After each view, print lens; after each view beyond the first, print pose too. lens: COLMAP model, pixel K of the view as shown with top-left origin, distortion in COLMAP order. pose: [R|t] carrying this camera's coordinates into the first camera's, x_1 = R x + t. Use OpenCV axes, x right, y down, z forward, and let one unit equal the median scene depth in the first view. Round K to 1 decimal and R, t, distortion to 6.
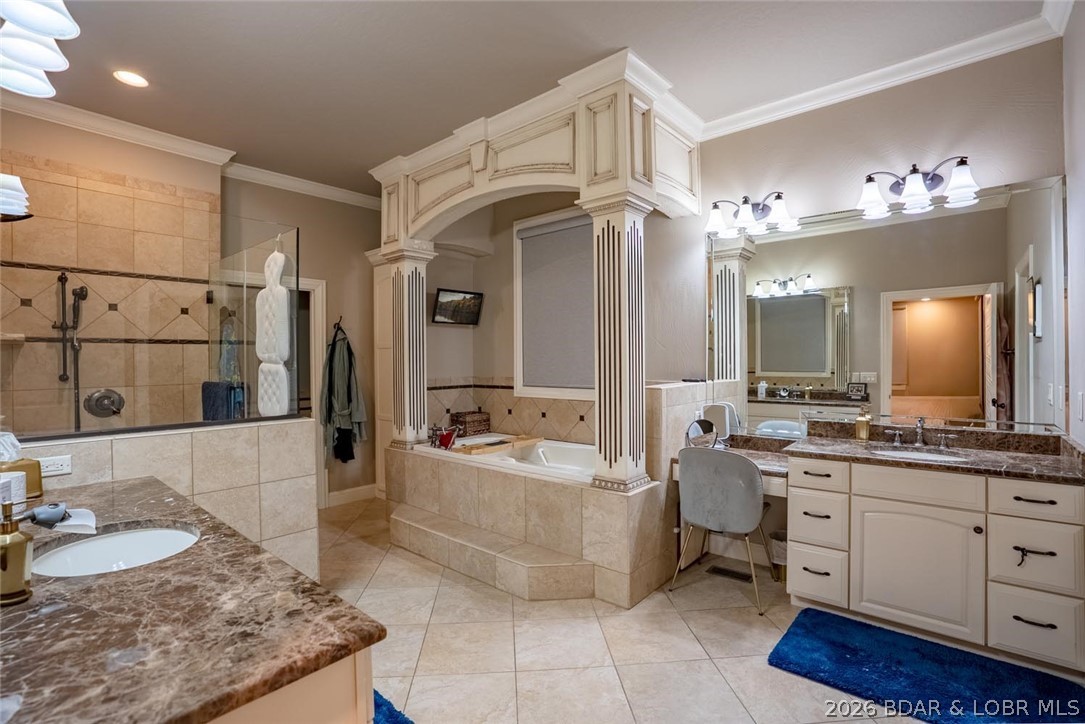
lens RADIAL K [[492.1, 0, 542.5], [0, 492.1, 362.0], [0, 0, 1]] dist [-0.005303, 0.000774]
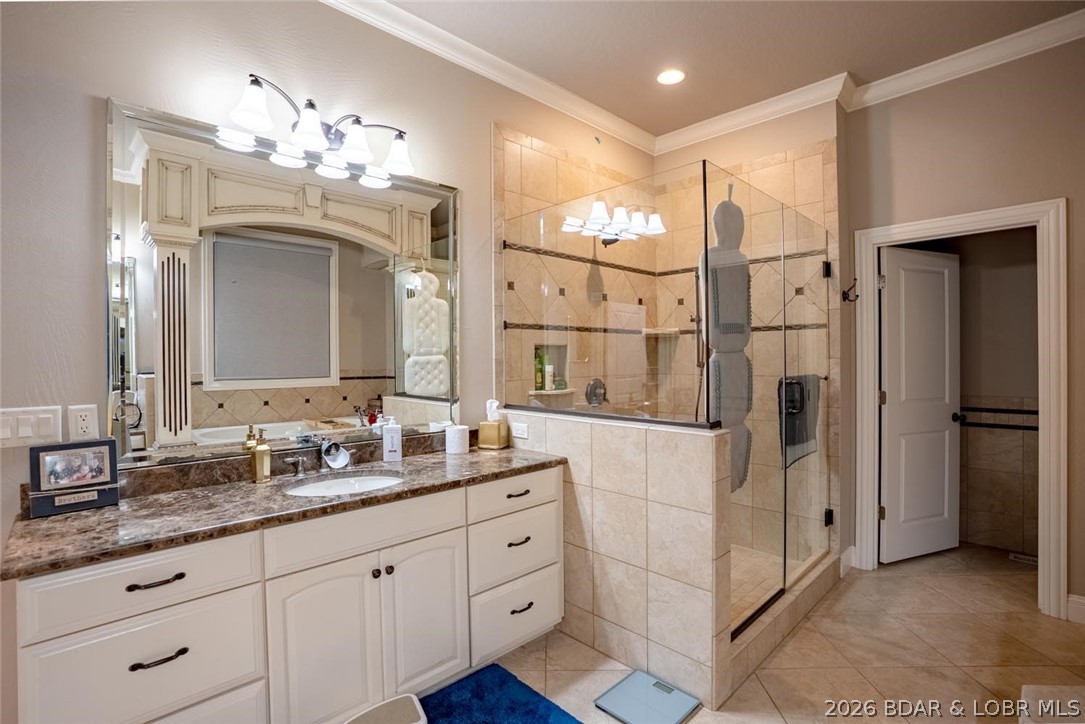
lens RADIAL K [[514.7, 0, 542.5], [0, 514.7, 362.0], [0, 0, 1]] dist [-0.070946, 0.027570]
pose [[-0.088776, 0.018518, -0.995879, 0.276455], [0.002268, 0.999828, 0.018389, 0.003855], [0.996049, -0.000626, -0.088803, 0.906346]]
